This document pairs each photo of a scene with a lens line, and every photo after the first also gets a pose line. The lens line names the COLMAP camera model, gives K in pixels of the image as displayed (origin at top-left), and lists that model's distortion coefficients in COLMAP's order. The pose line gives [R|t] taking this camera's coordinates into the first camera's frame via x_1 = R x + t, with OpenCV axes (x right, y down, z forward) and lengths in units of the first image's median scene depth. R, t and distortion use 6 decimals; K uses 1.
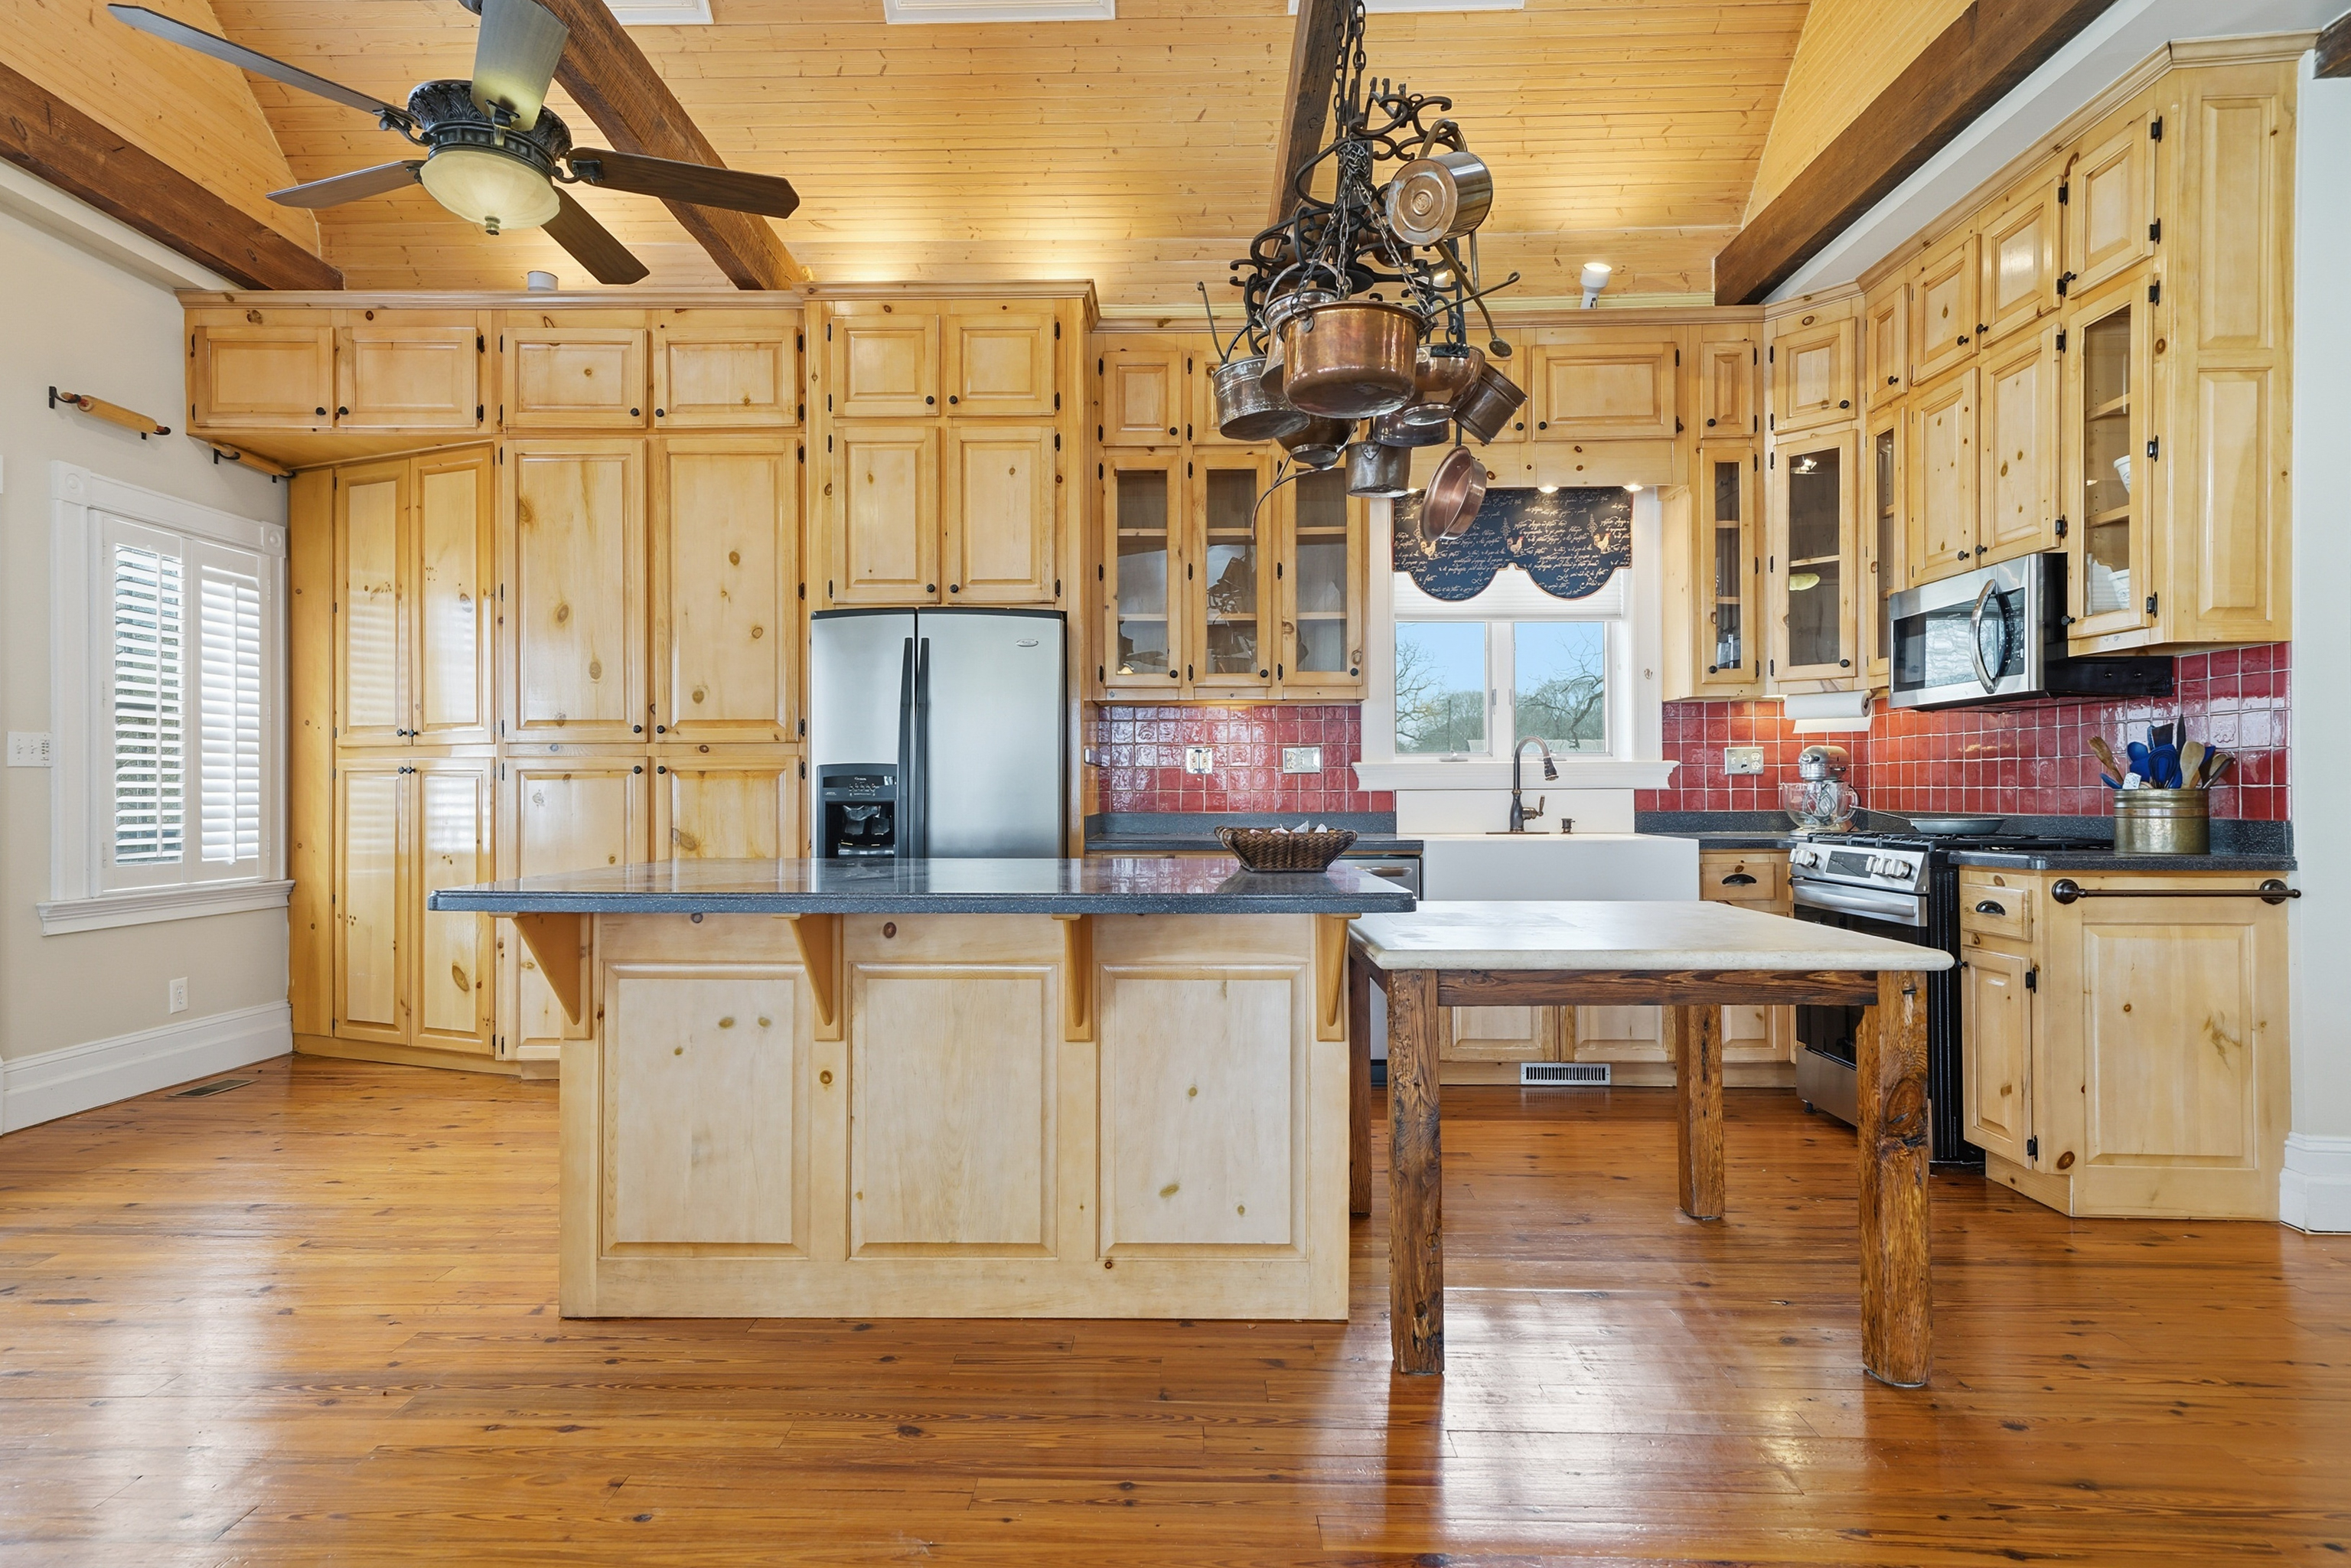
lens RADIAL K [[1268.1, 0, 1173.7], [0, 1268.1, 783.3], [0, 0, 1]] dist [0.018151, 0.004016]
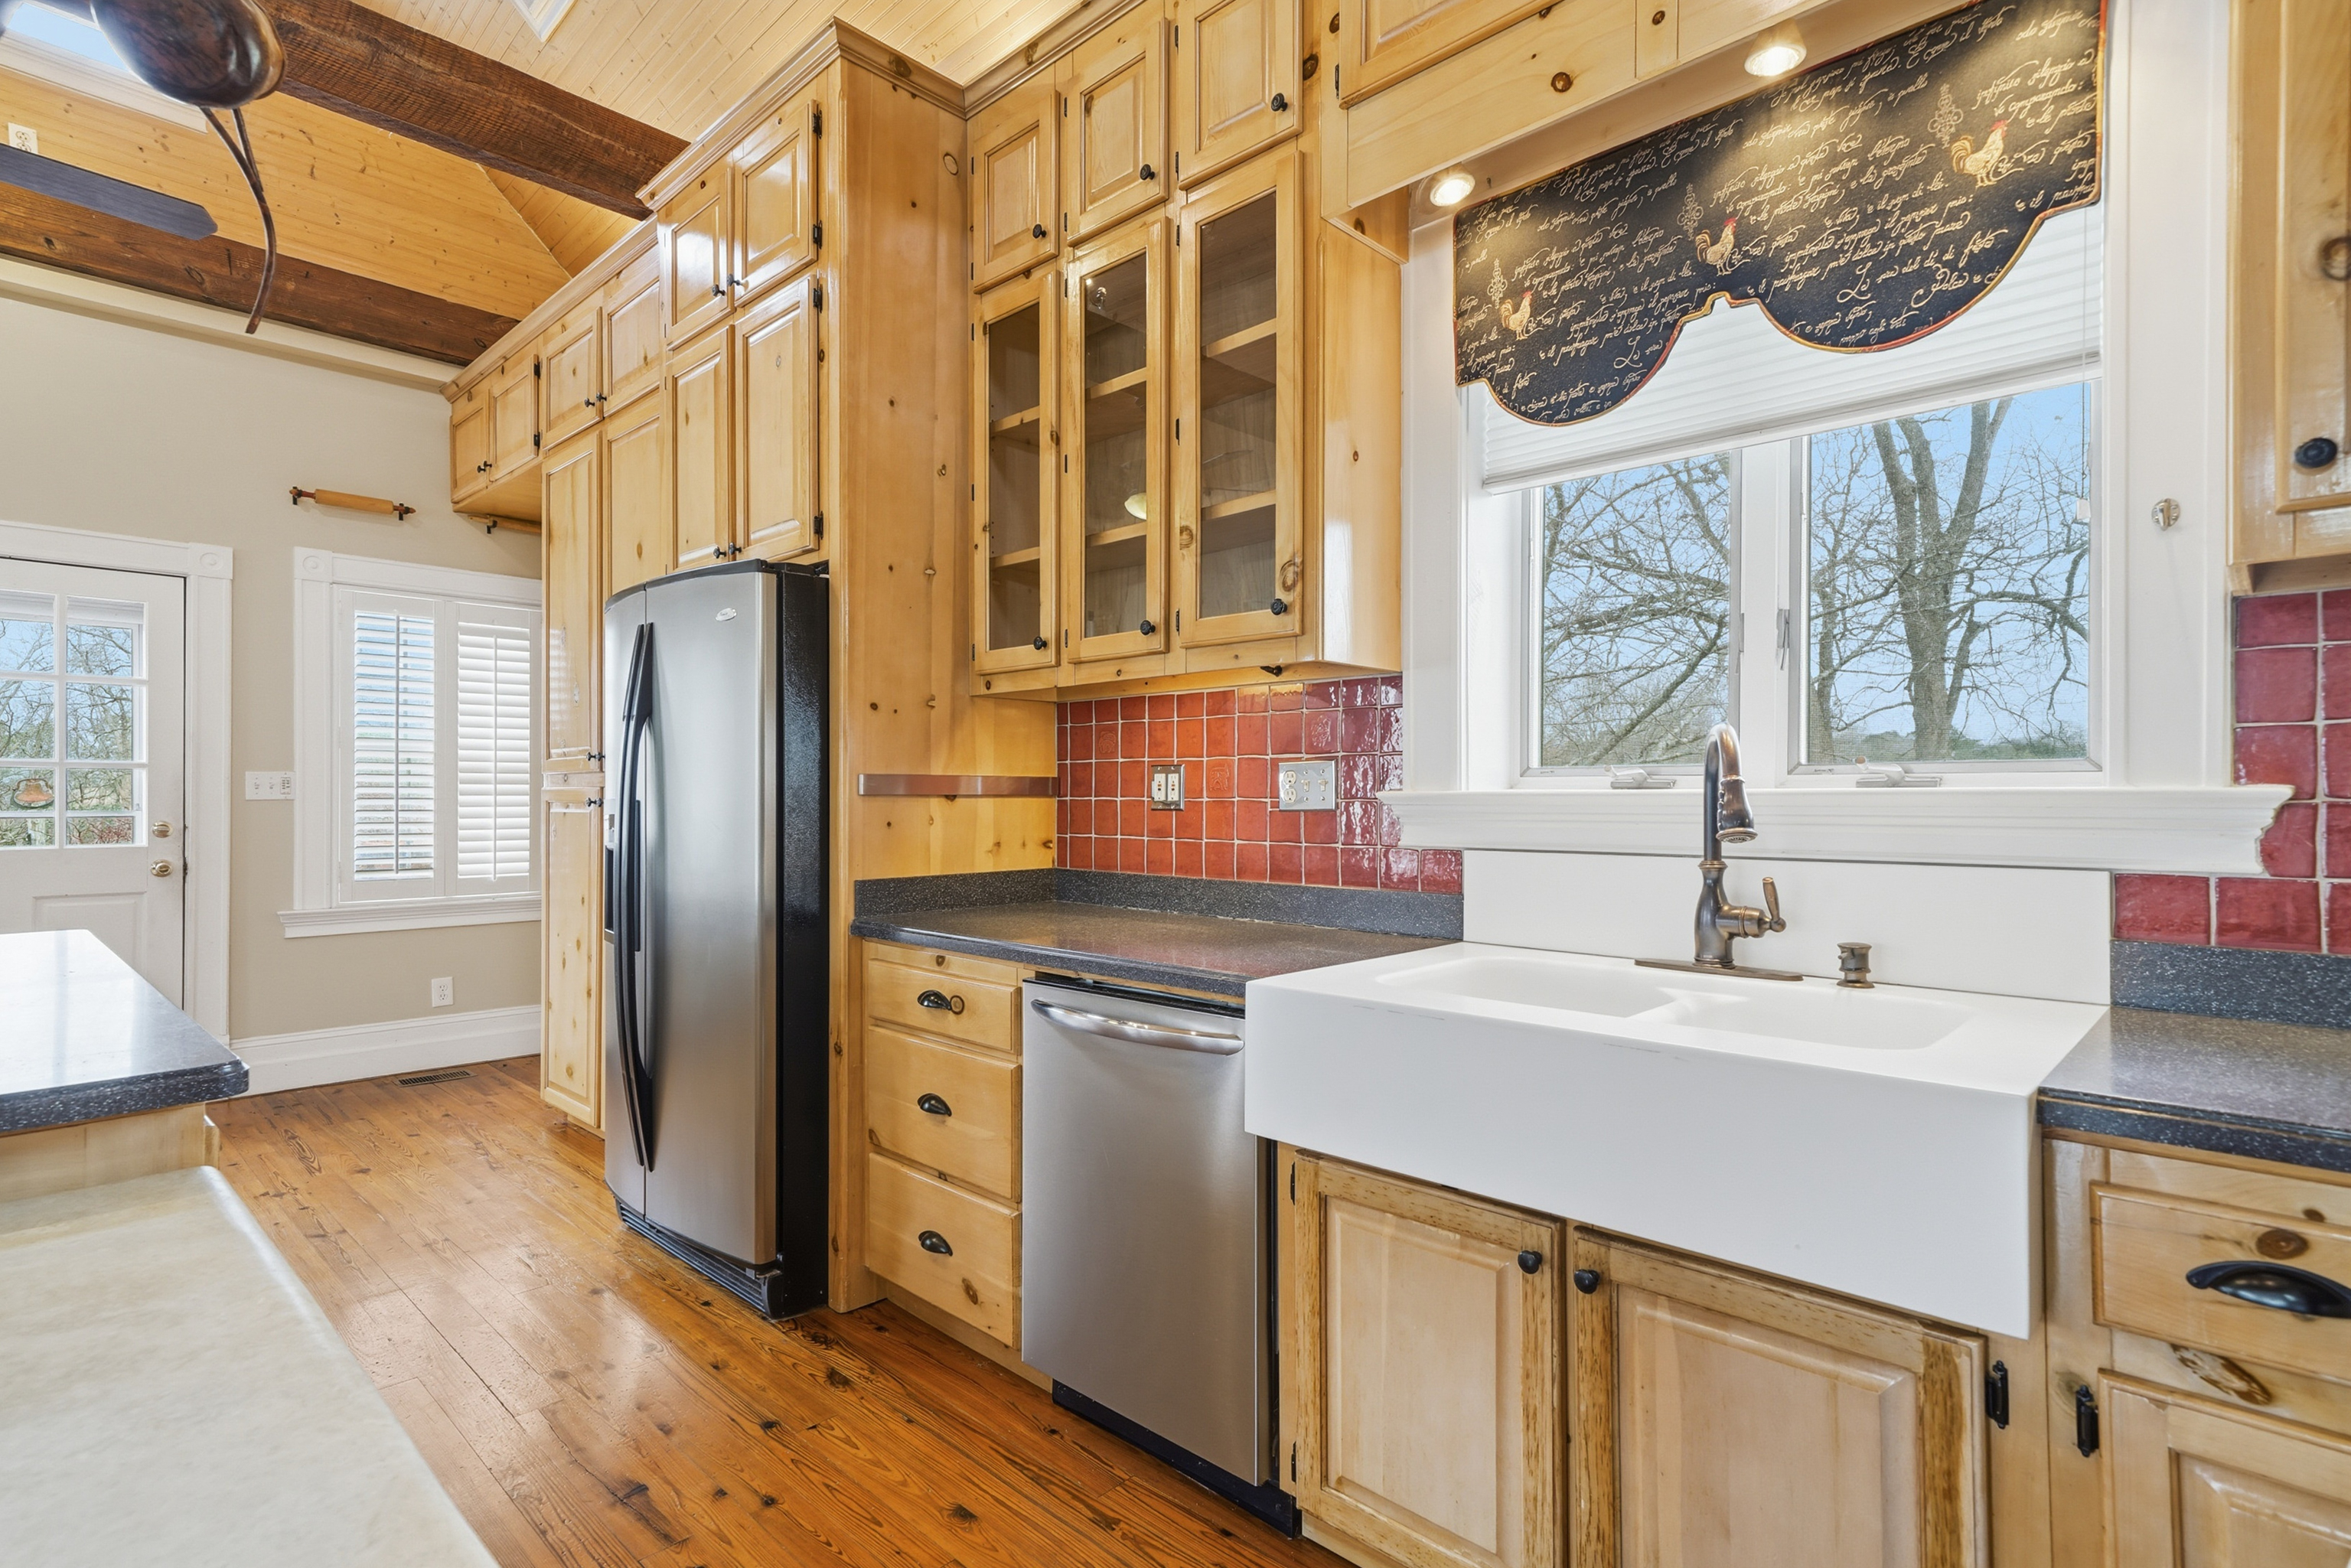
lens RADIAL K [[1177.2, 0, 1159.5], [0, 1177.2, 790.9], [0, 0, 1]] dist [0.012565, 0.001618]
pose [[0.724271, 0.000623, -0.689516, 0.446590], [0.003654, 0.999982, 0.004741, -0.021319], [0.689506, -0.005953, 0.724255, 0.684044]]
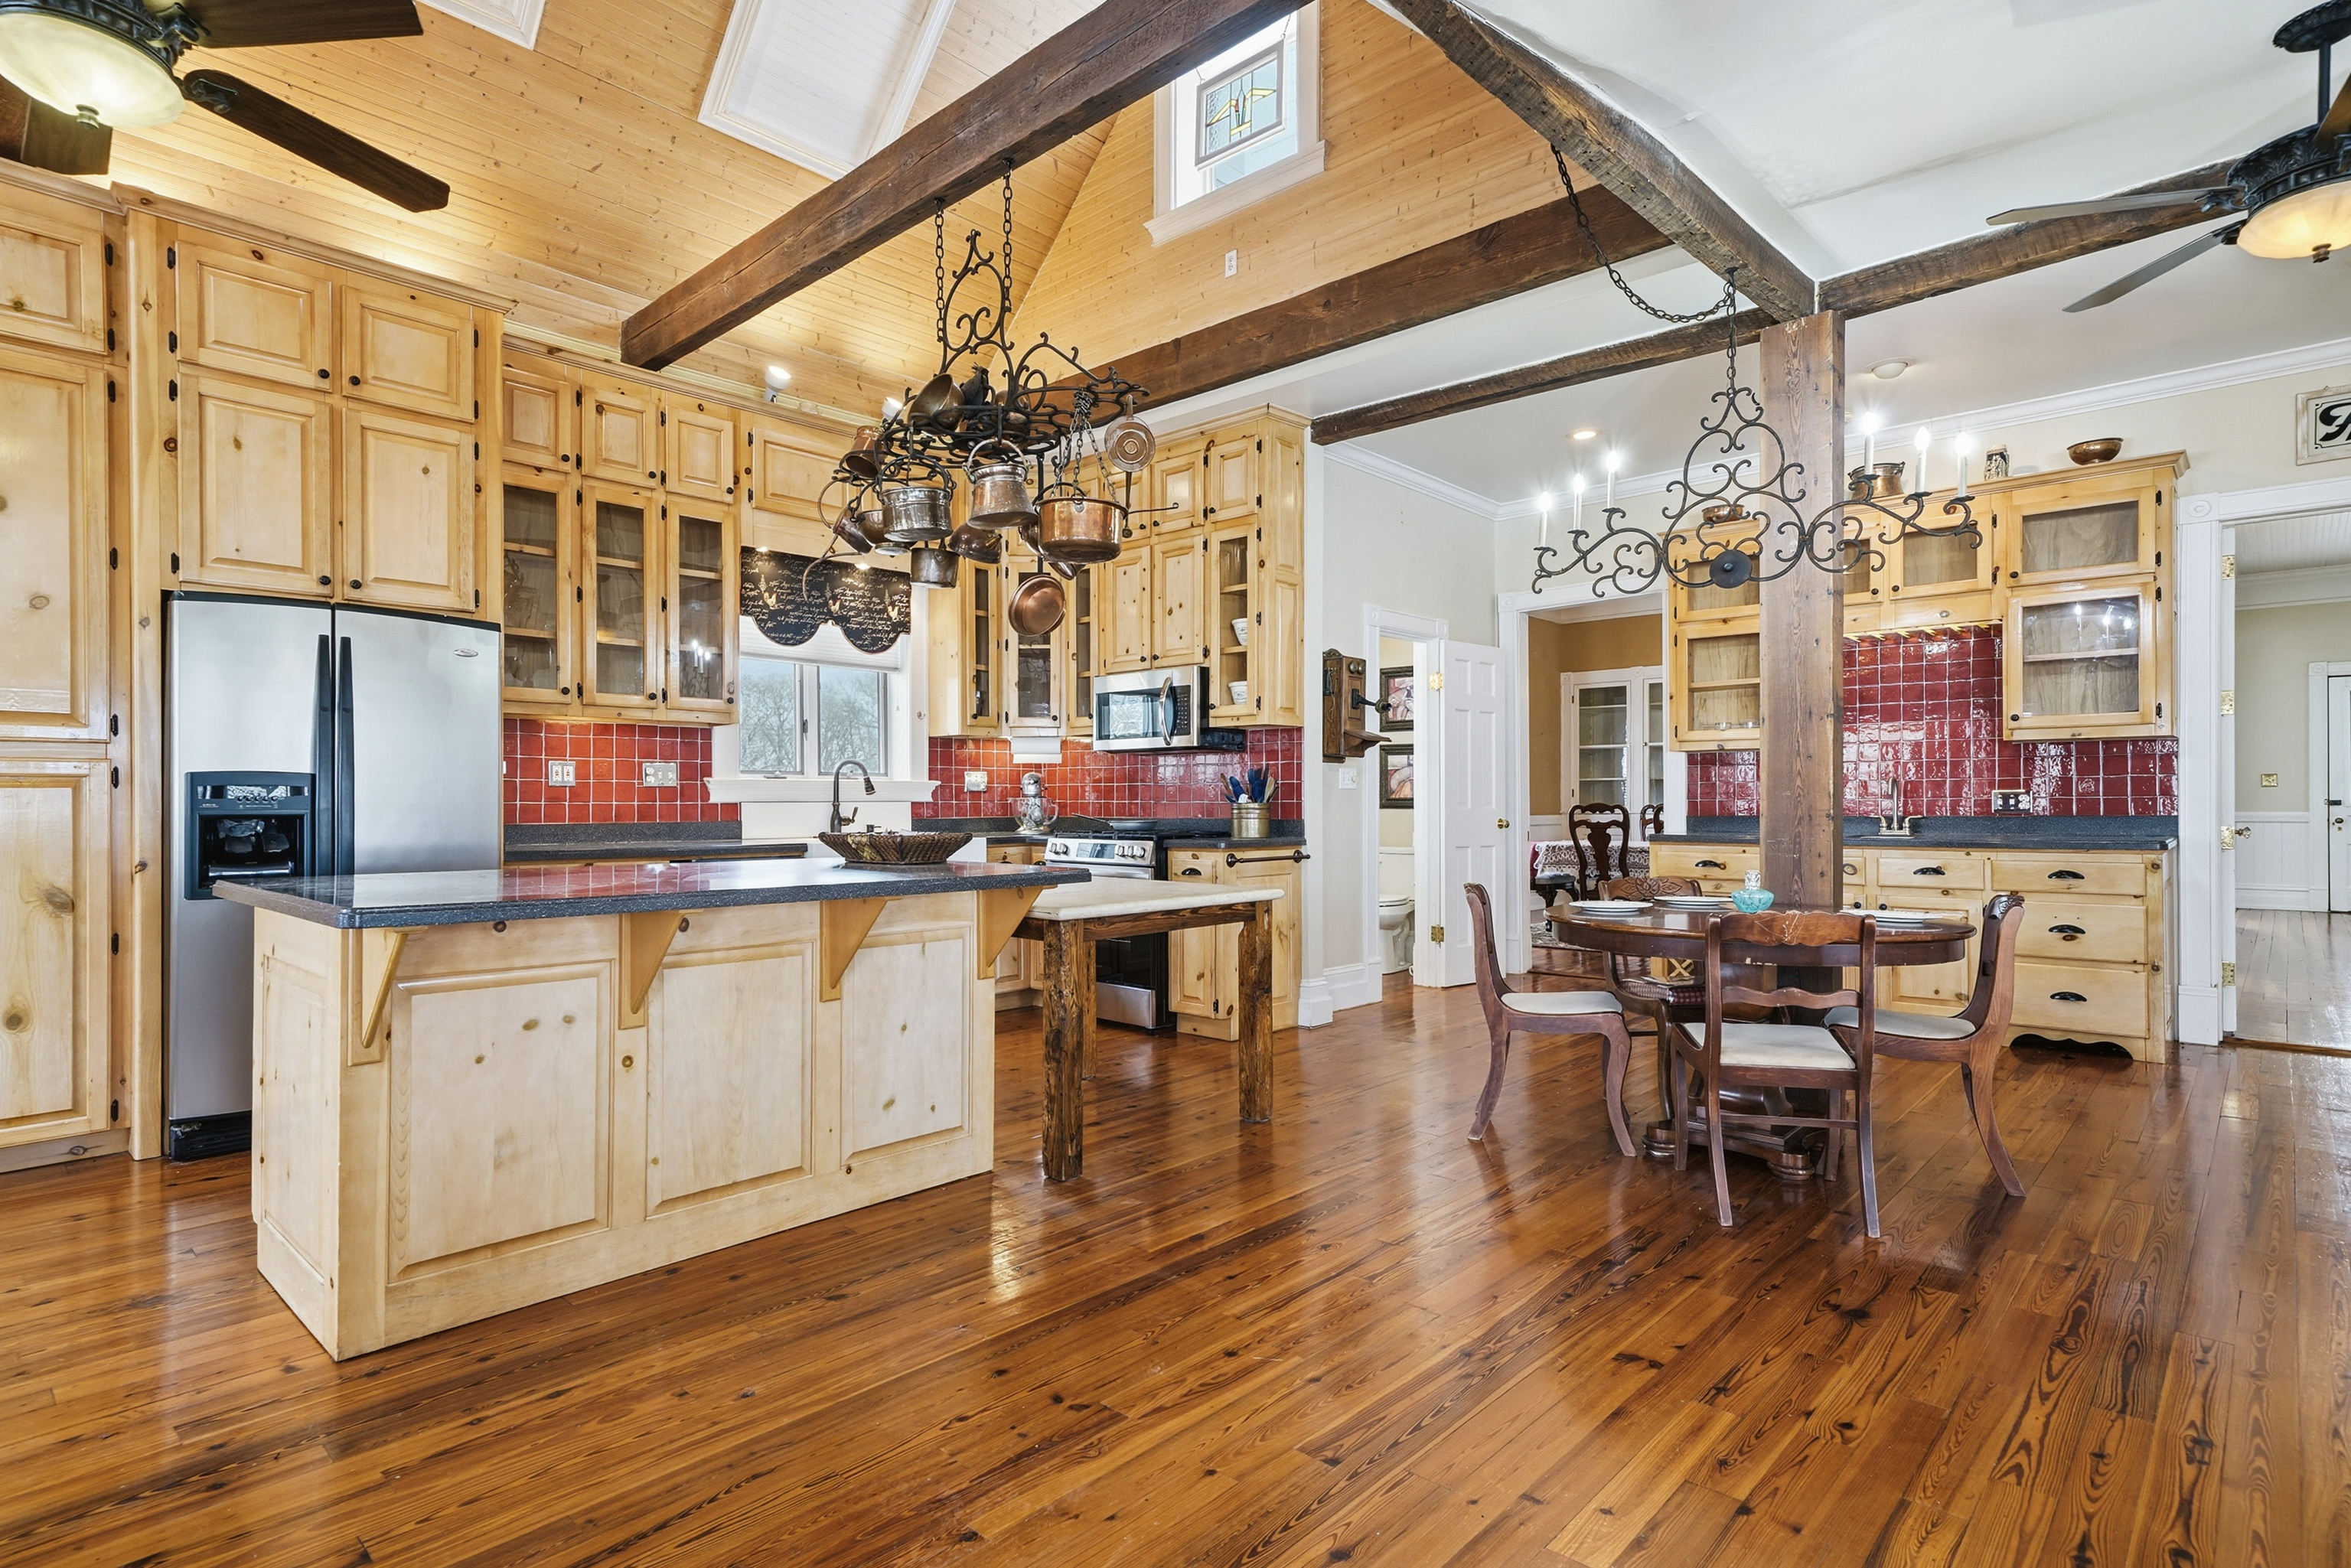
lens RADIAL K [[1177.2, 0, 1177.5], [0, 1177.2, 802.3], [0, 0, 1]] dist [0.012565, 0.001618]
pose [[0.662977, 0.001648, 0.748638, -0.420793], [-0.006425, 0.999973, 0.003488, -0.001100], [-0.748613, -0.007123, 0.662970, -0.024787]]
